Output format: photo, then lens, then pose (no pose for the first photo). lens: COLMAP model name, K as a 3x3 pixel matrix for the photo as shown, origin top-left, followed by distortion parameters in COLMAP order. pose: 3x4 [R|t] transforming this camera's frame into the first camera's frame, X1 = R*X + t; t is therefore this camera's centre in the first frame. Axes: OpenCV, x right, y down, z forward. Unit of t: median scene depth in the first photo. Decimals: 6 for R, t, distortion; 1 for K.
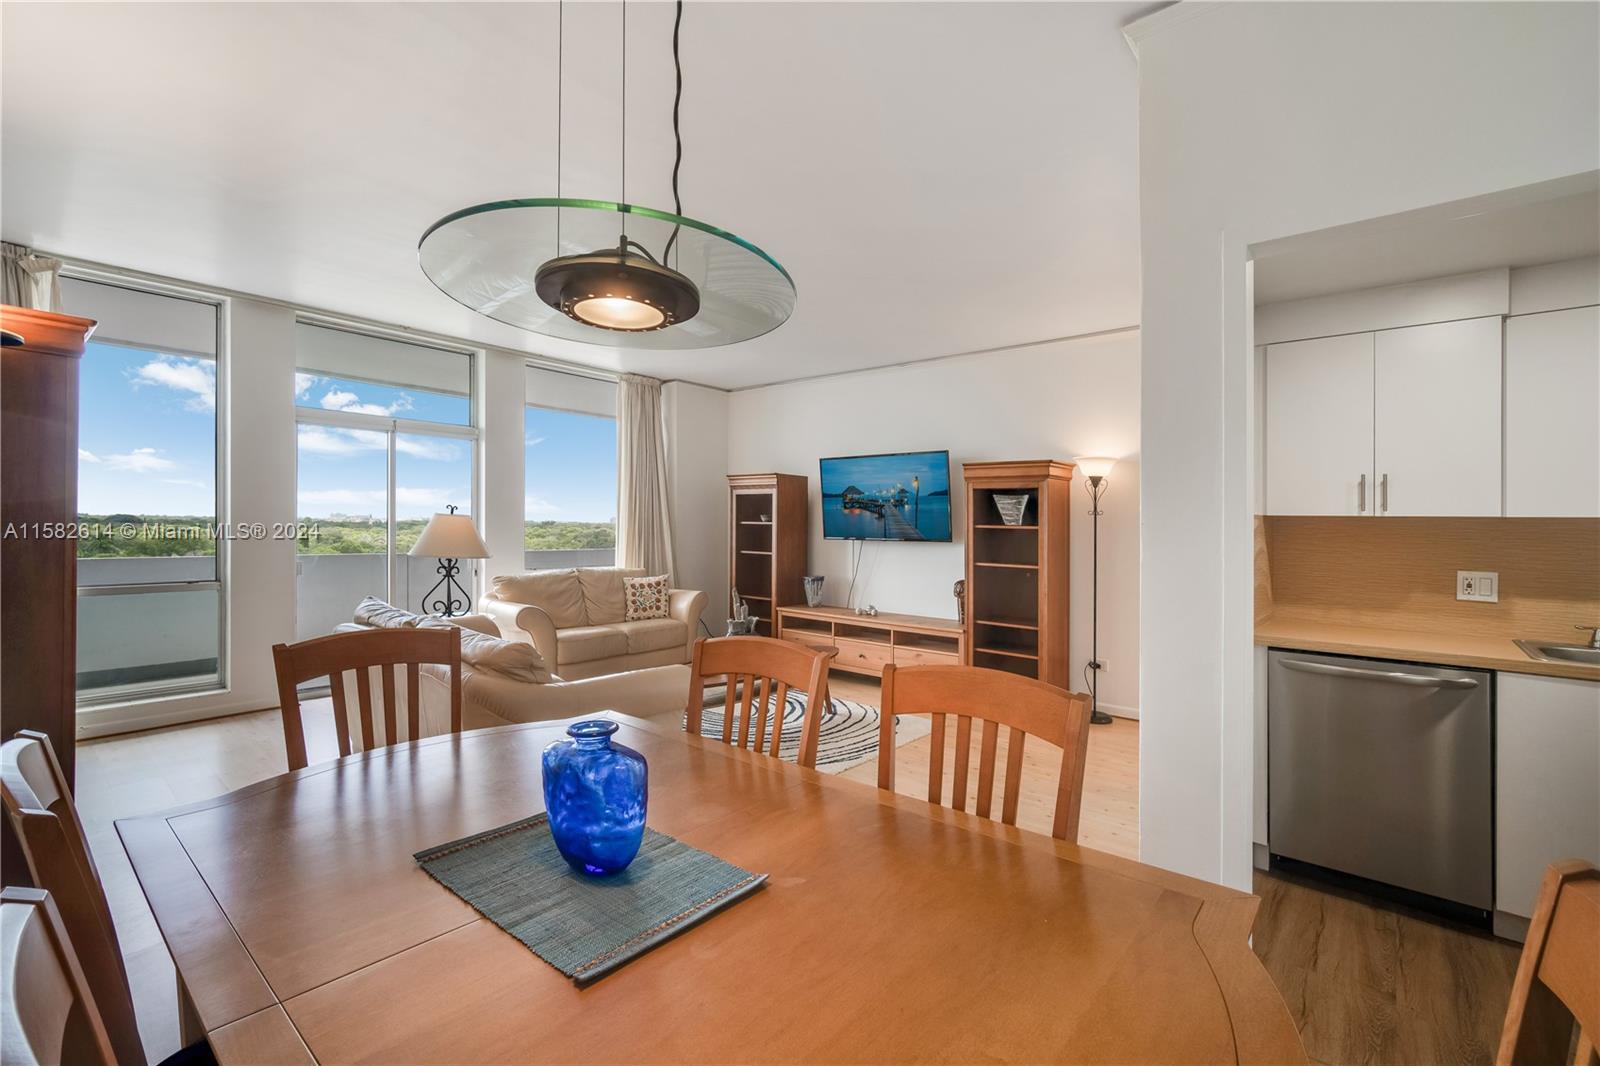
lens RADIAL K [[707.6, 0, 793.3], [0, 707.6, 526.8], [0, 0, 1]] dist [0.001406, 0.000359]
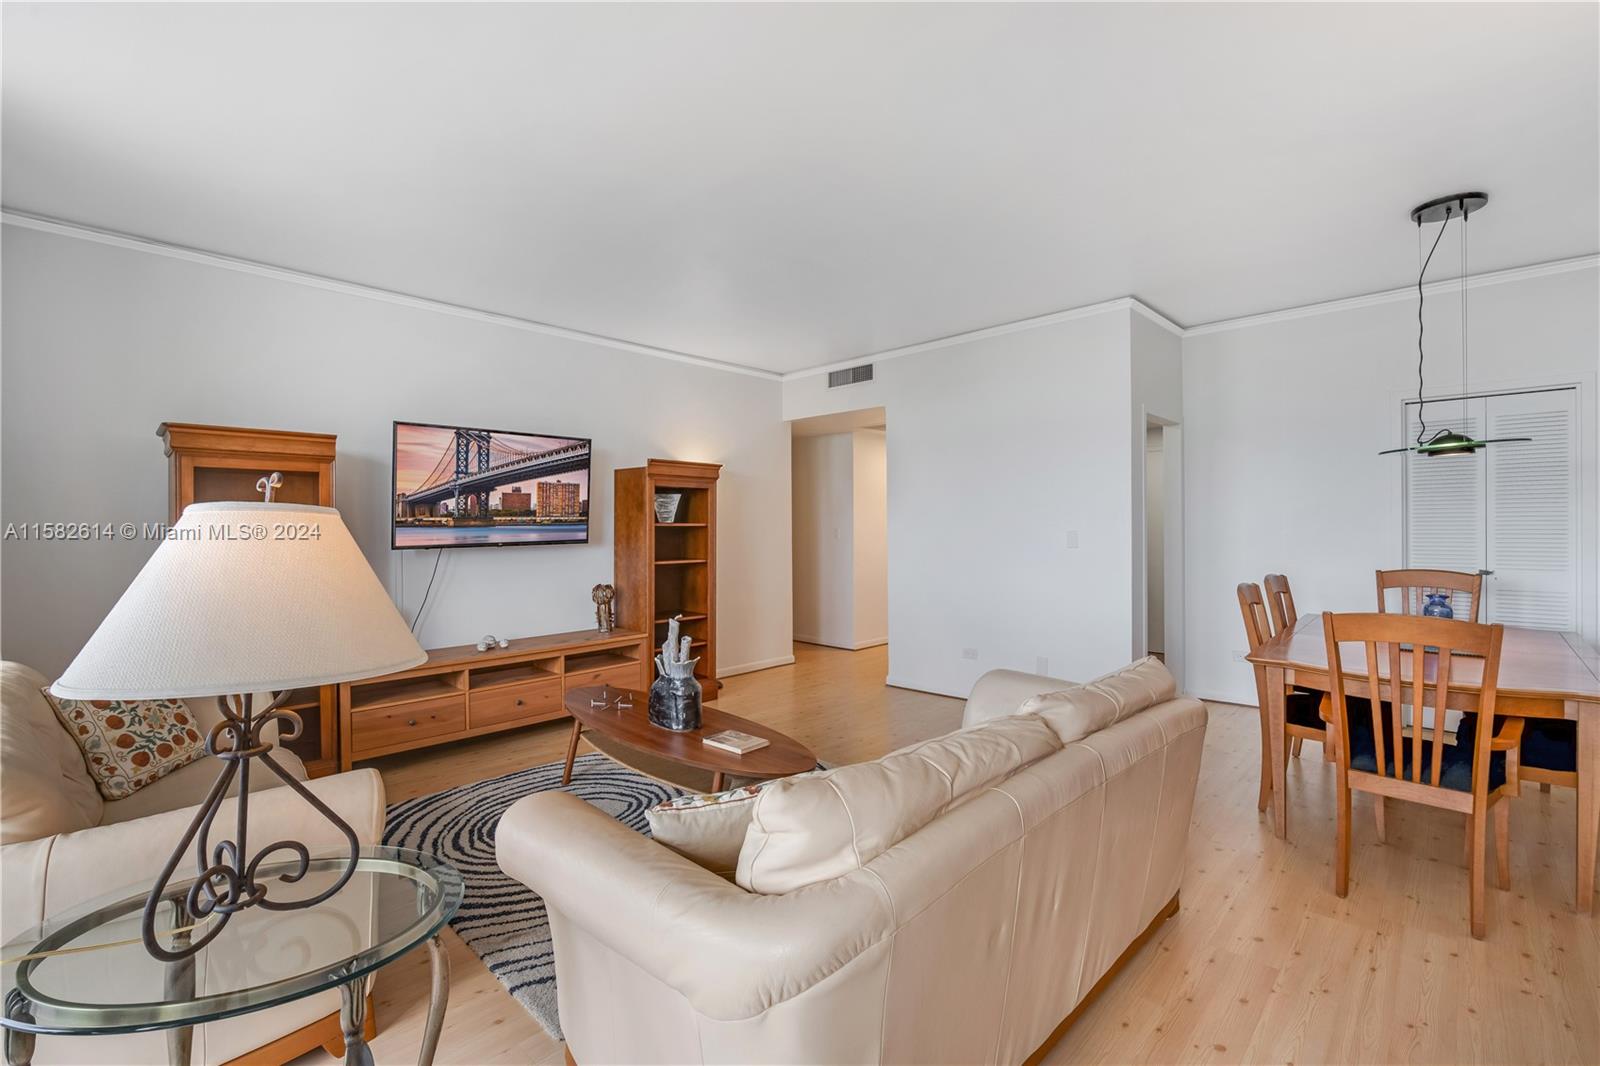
lens RADIAL K [[707.6, 0, 793.3], [0, 707.6, 526.8], [0, 0, 1]] dist [0.001406, 0.000359]
pose [[0.066086, -0.021531, 0.997582, -0.628157], [0.000834, 0.999768, 0.021523, -0.017271], [-0.997814, -0.000590, 0.066089, 0.677959]]
